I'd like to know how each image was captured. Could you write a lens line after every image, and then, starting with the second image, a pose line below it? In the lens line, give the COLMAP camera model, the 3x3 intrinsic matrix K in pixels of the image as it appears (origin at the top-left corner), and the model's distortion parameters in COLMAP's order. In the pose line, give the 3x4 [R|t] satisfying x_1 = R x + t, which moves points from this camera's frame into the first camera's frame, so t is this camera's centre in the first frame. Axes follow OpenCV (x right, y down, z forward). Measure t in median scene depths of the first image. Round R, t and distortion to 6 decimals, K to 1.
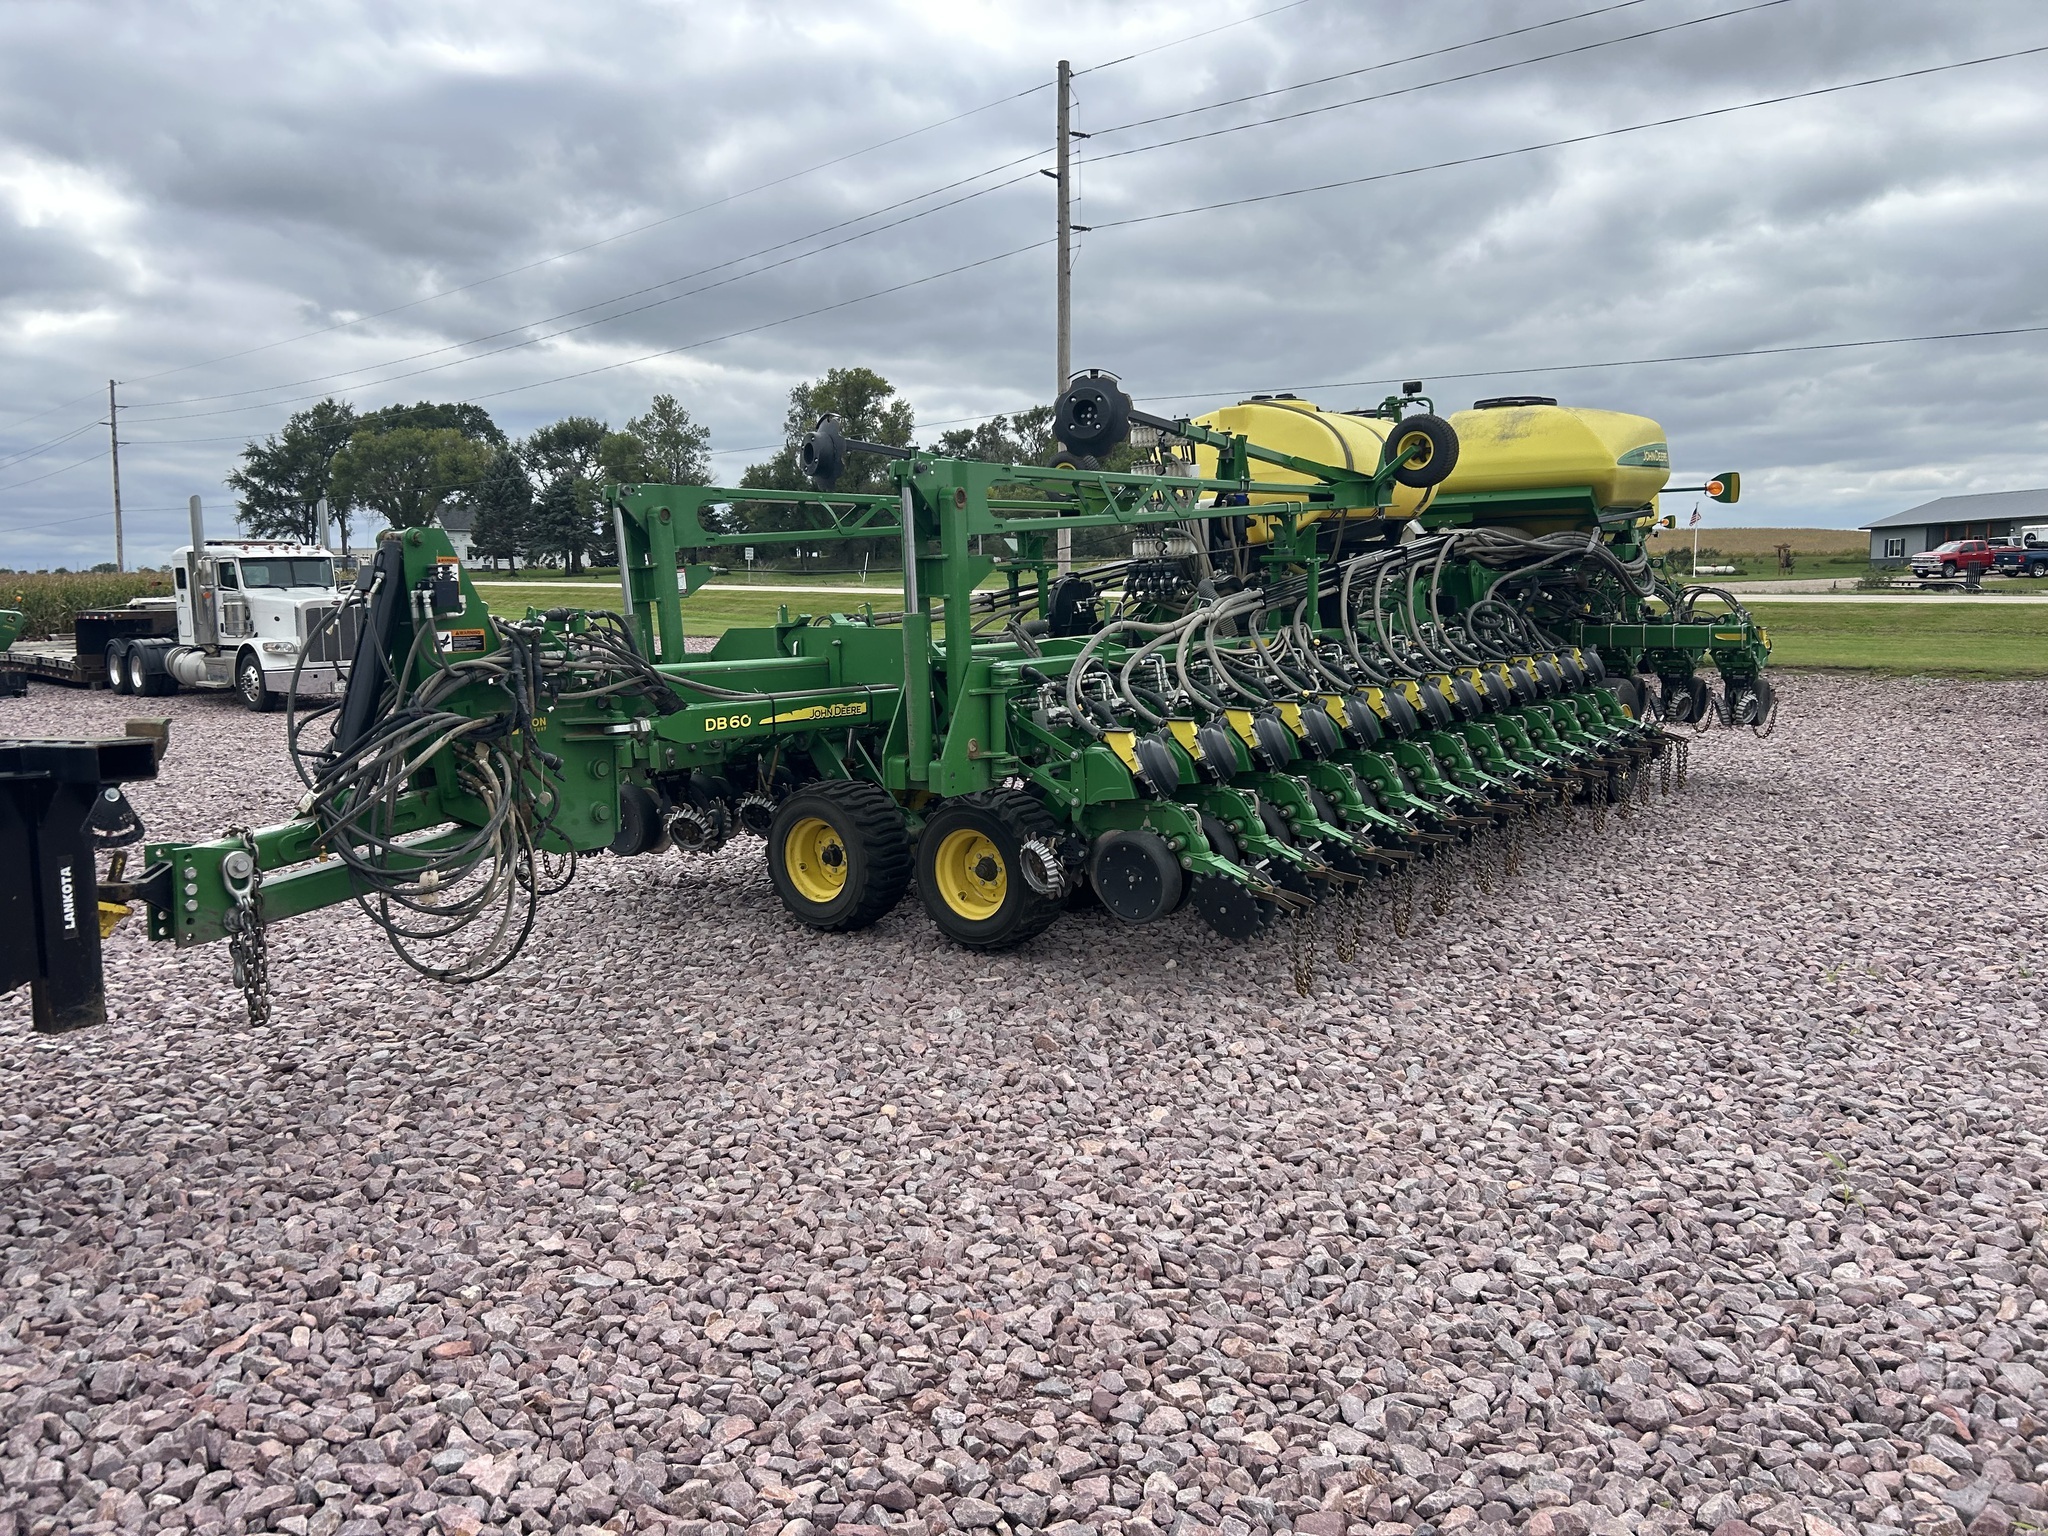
lens RADIAL K [[1573.3, 0, 1019.8], [0, 1573.3, 760.4], [0, 0, 1]] dist [0.045266, -0.044866]
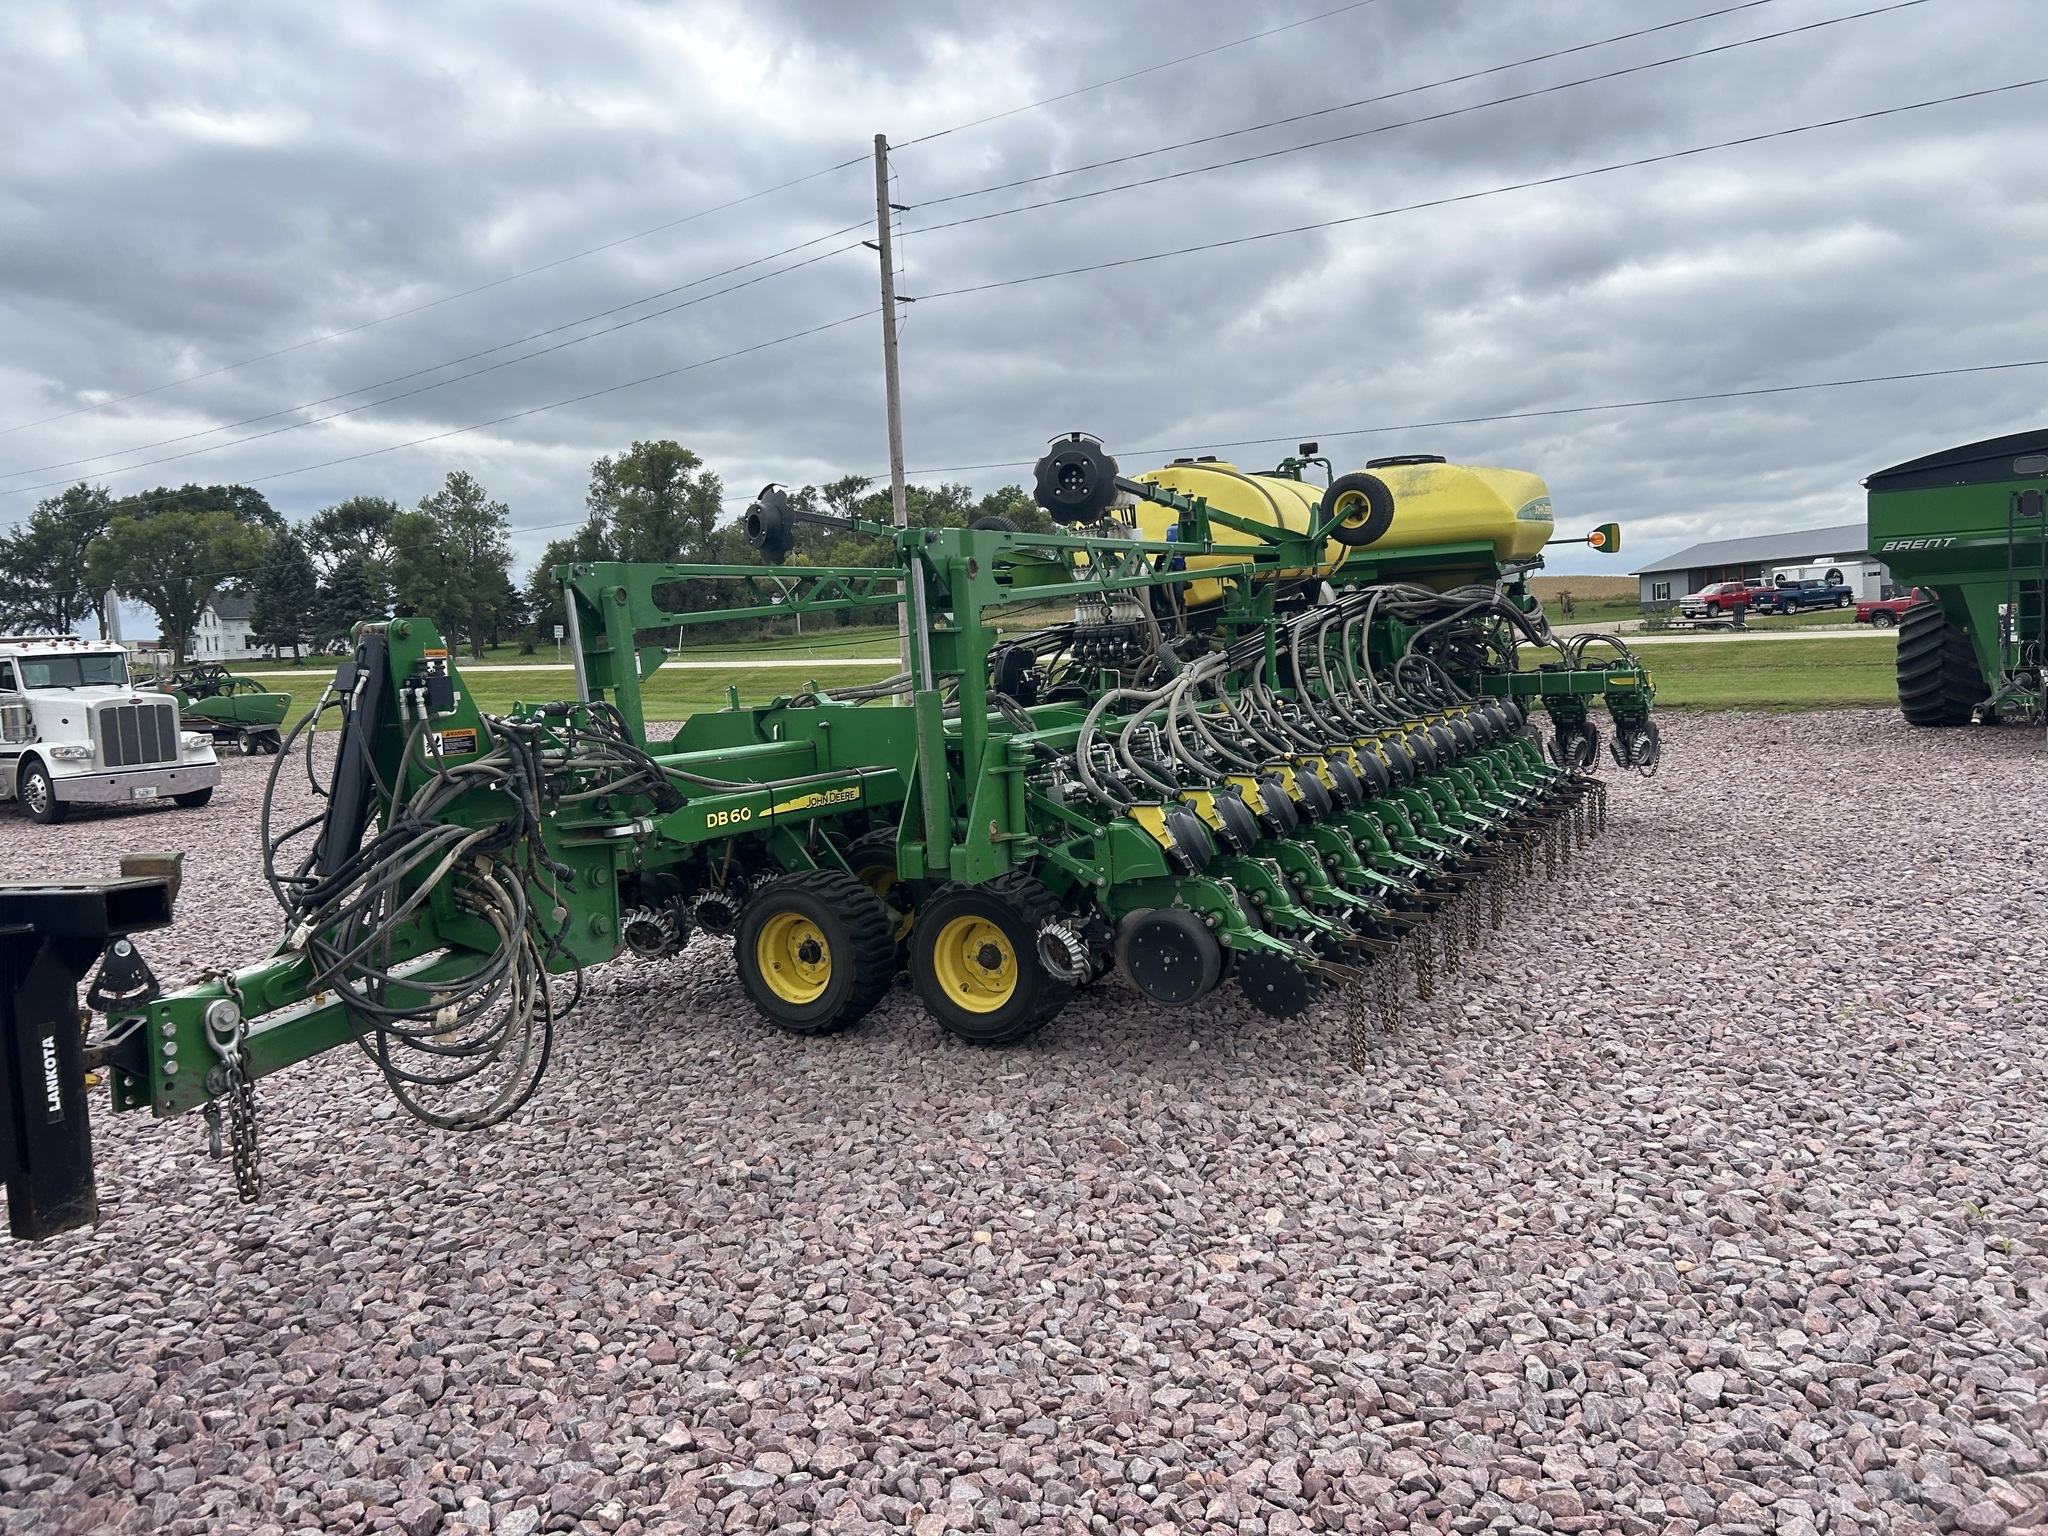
lens RADIAL K [[1576.5, 0, 1057.6], [0, 1576.5, 749.2], [0, 0, 1]] dist [0.041316, -0.041563]
pose [[0.989385, -0.044182, 0.138441, -0.136133], [0.050808, 0.997708, -0.044697, -0.014192], [-0.136148, 0.051256, 0.989362, 0.067221]]
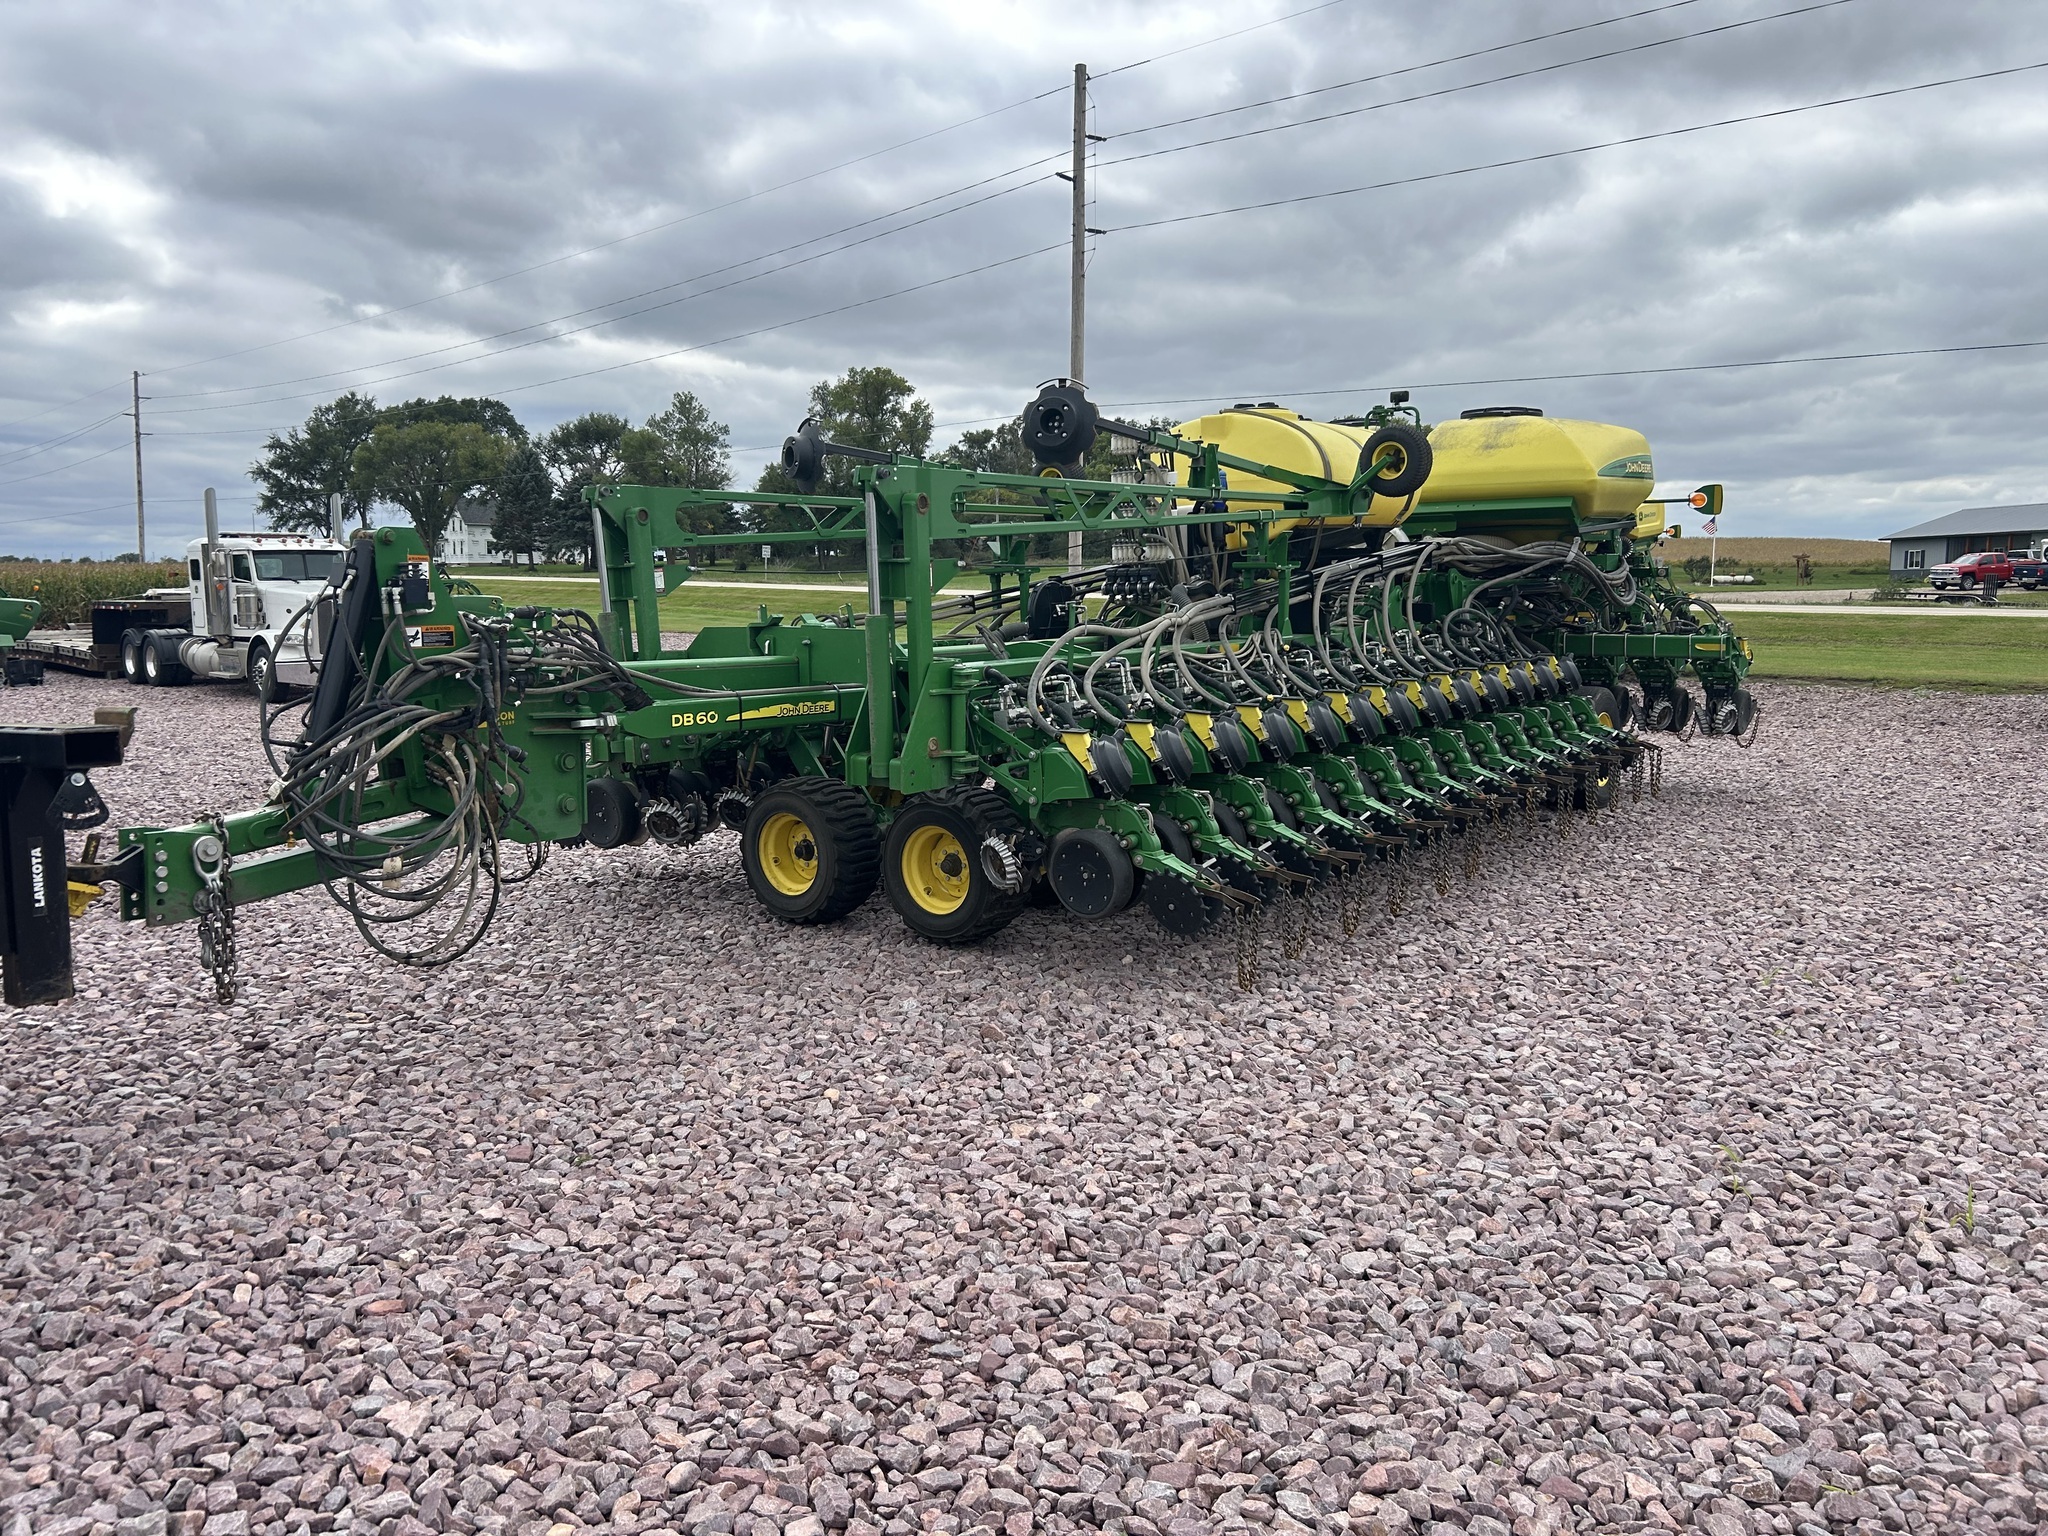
lens RADIAL K [[1571.6, 0, 1024.0], [0, 1571.6, 768.0], [0, 0, 1]] dist [0.048464, -0.049478]
pose [[0.999881, 0.013210, -0.007954, 0.043474], [-0.013175, 0.999904, 0.004362, 0.000987], [0.008011, -0.004257, 0.999959, -0.031557]]
